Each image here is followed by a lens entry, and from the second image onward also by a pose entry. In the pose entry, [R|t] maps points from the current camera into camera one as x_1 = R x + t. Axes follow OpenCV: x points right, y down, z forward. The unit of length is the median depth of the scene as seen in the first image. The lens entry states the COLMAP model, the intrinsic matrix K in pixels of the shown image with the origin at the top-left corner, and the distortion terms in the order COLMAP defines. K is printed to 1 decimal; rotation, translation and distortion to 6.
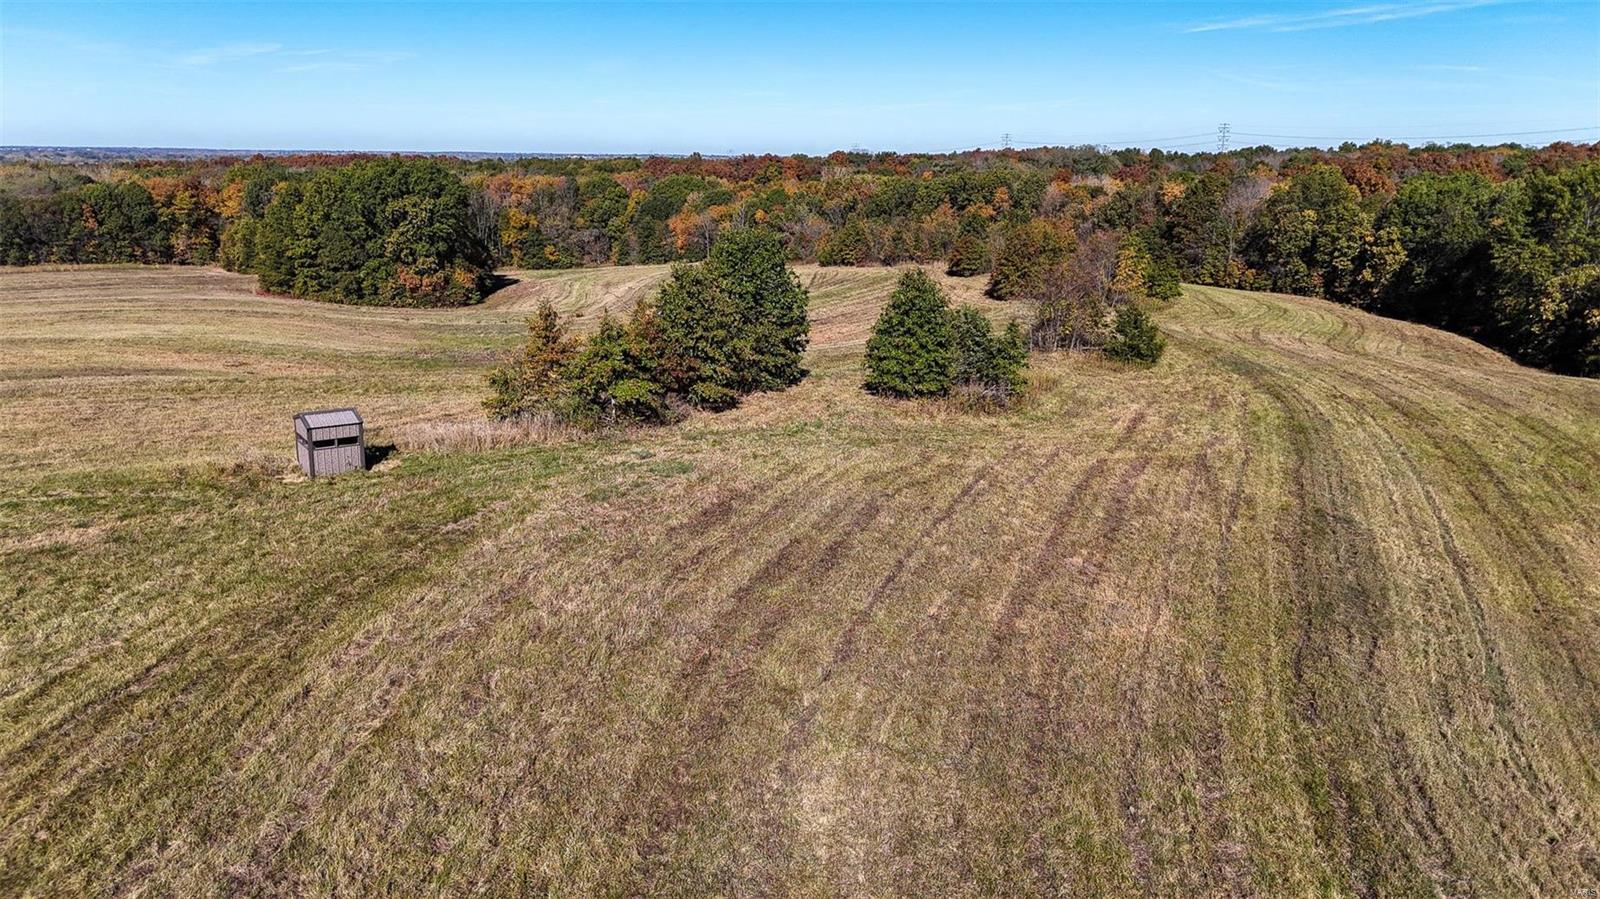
lens RADIAL K [[1165.8, 0, 796.4], [0, 1165.8, 433.1], [0, 0, 1]] dist [0.072199, -0.074287]
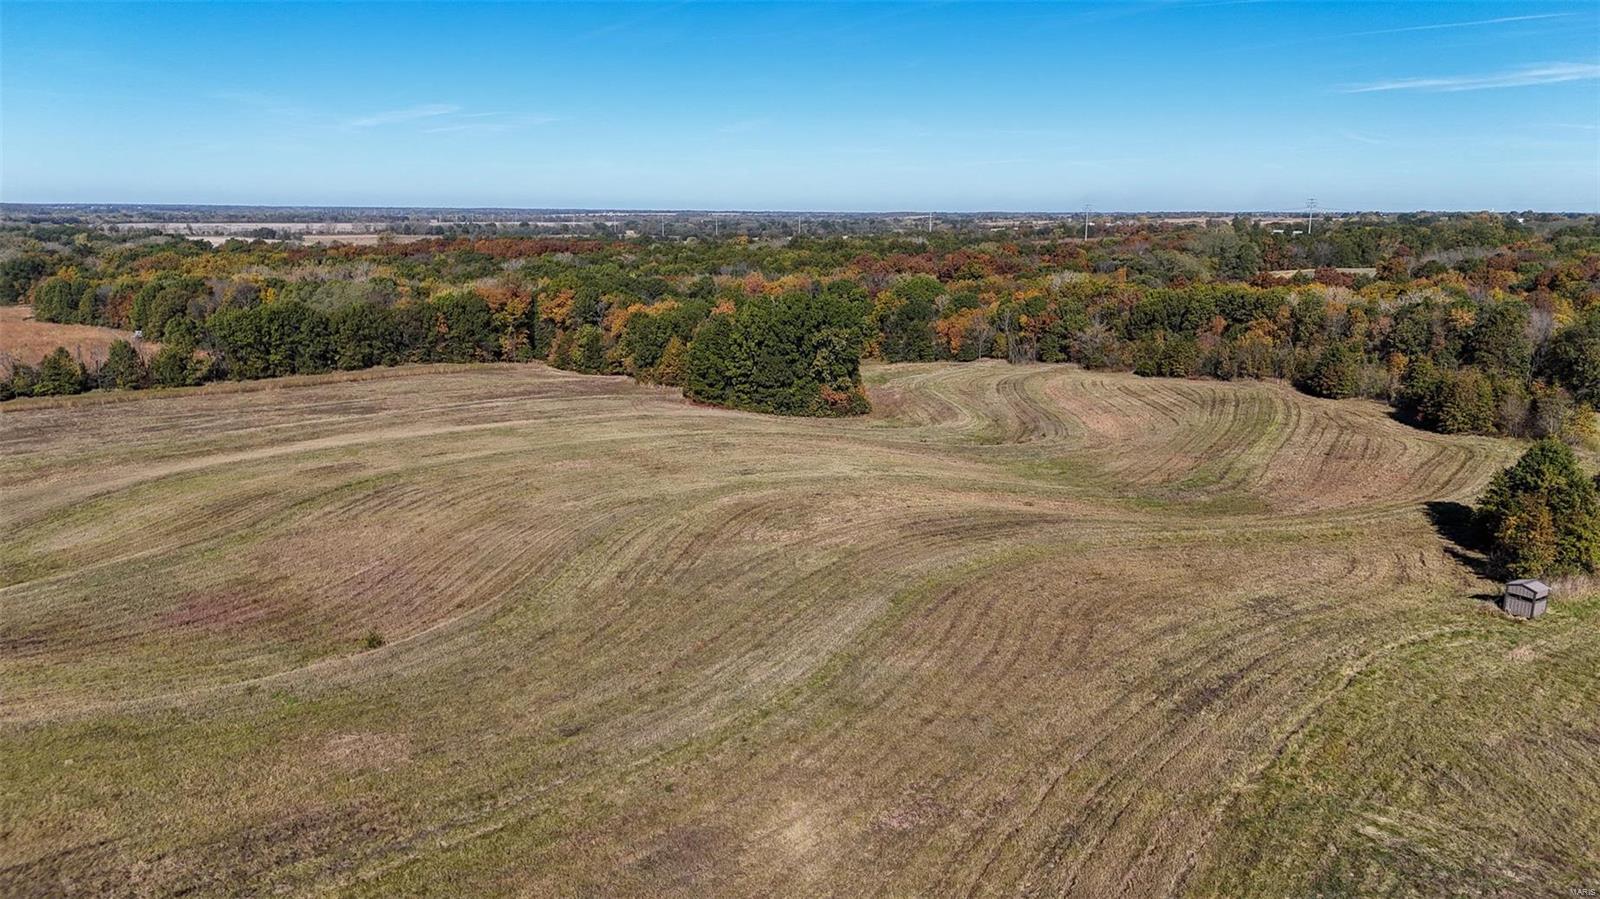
lens RADIAL K [[1165.8, 0, 801.8], [0, 1165.8, 441.5], [0, 0, 1]] dist [0.072199, -0.074287]
pose [[0.999889, 0.000547, -0.014902, -0.226520], [-0.001073, 0.999375, -0.035323, -0.026560], [0.014873, 0.035335, 0.999265, -0.135379]]
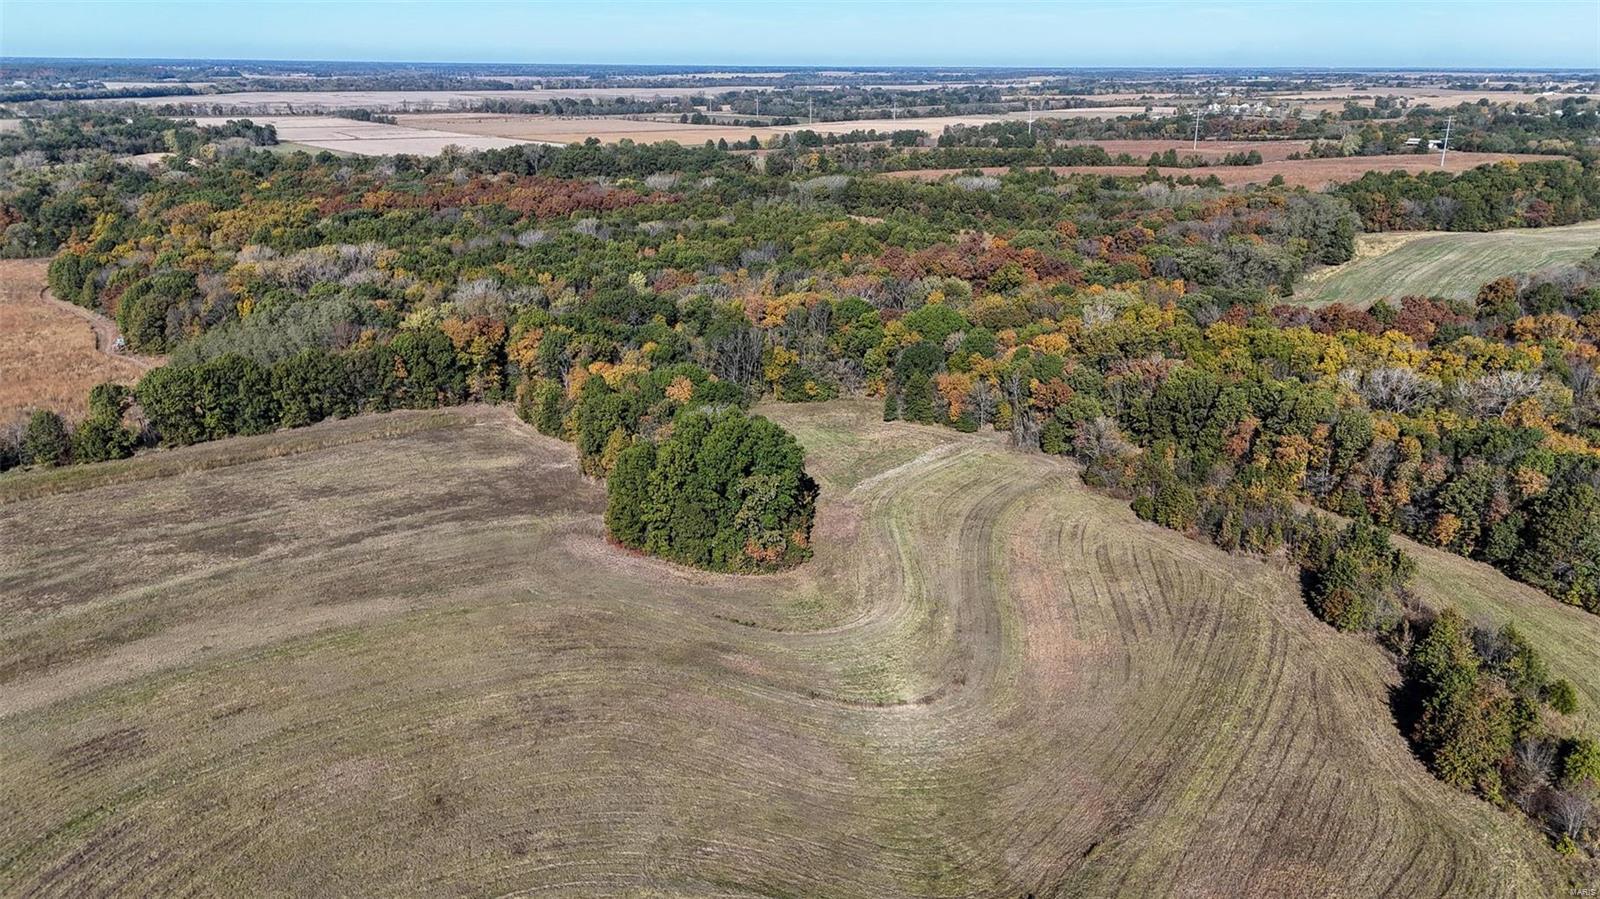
lens RADIAL K [[1165.8, 0, 797.9], [0, 1165.8, 443.4], [0, 0, 1]] dist [0.072199, -0.074287]
pose [[0.993631, 0.034693, -0.107208, -0.121655], [-0.025940, 0.996296, 0.081985, -0.208784], [0.109655, -0.078682, 0.990851, -0.019528]]
